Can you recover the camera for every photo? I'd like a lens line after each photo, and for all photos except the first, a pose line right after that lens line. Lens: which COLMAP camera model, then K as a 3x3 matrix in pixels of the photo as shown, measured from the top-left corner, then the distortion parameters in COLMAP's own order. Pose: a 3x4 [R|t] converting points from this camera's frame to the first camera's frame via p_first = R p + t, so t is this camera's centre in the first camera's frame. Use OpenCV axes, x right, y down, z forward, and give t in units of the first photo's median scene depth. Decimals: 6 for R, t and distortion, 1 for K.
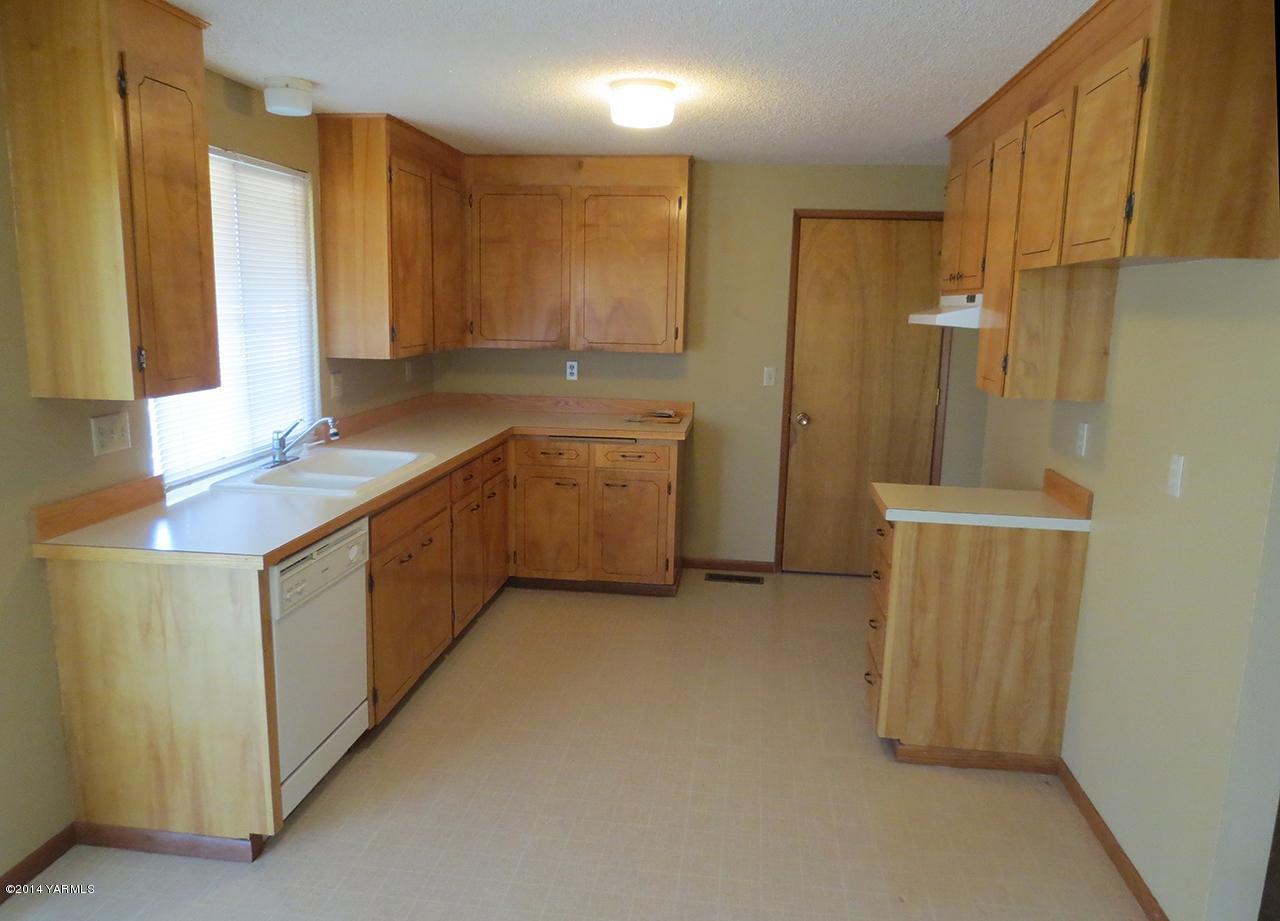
lens RADIAL K [[928.2, 0, 640.2], [0, 928.2, 467.2], [0, 0, 1]] dist [-0.063441, 0.042634]
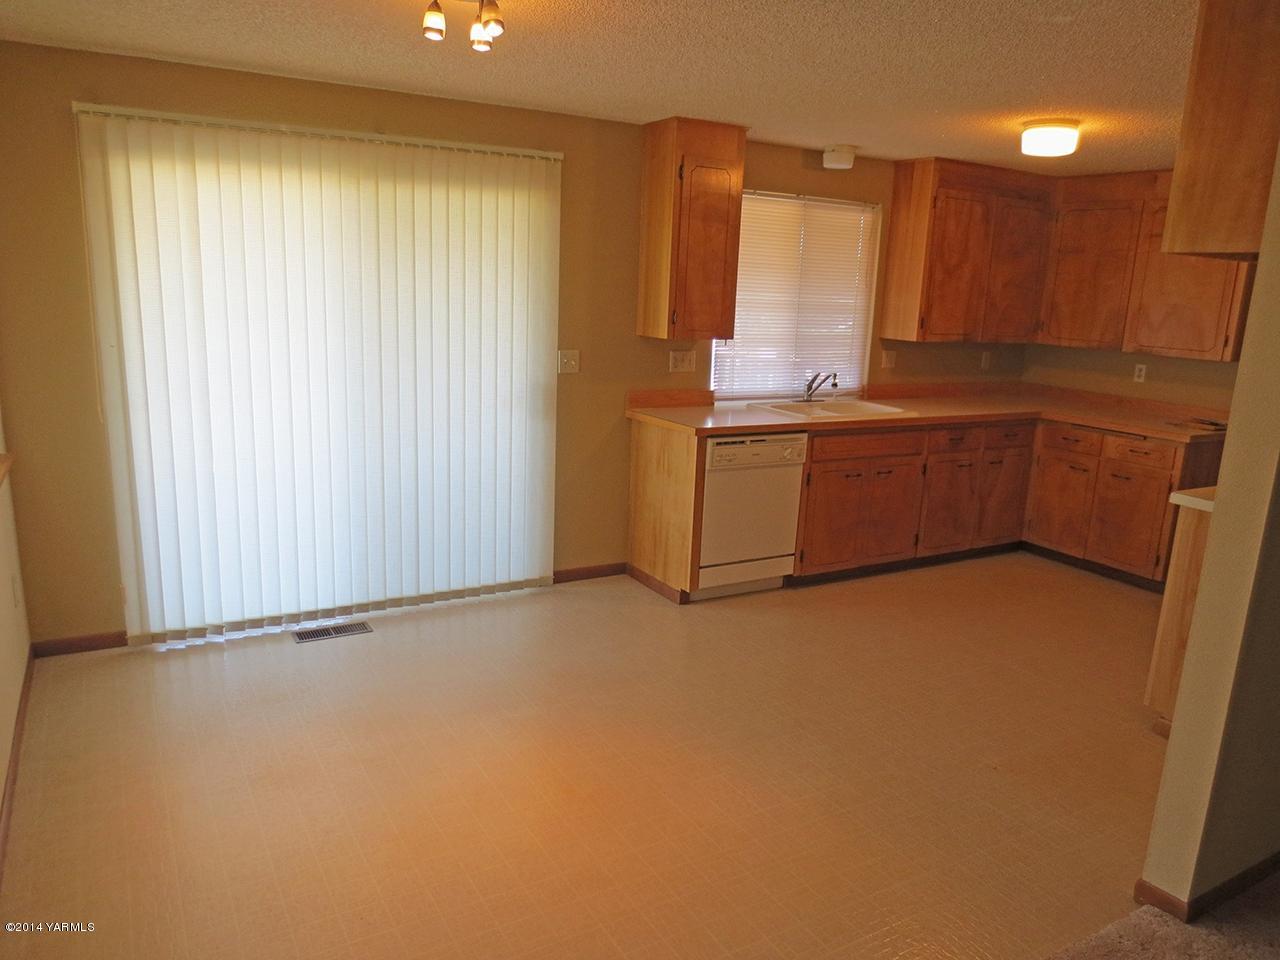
lens RADIAL K [[906.3, 0, 640.0], [0, 906.3, 480.0], [0, 0, 1]] dist [-0.006758, -0.002236]
pose [[0.606902, 0.177384, -0.774729, 0.588009], [-0.175121, 0.980664, 0.087350, 0.038215], [0.775243, 0.082659, 0.626231, -0.124411]]
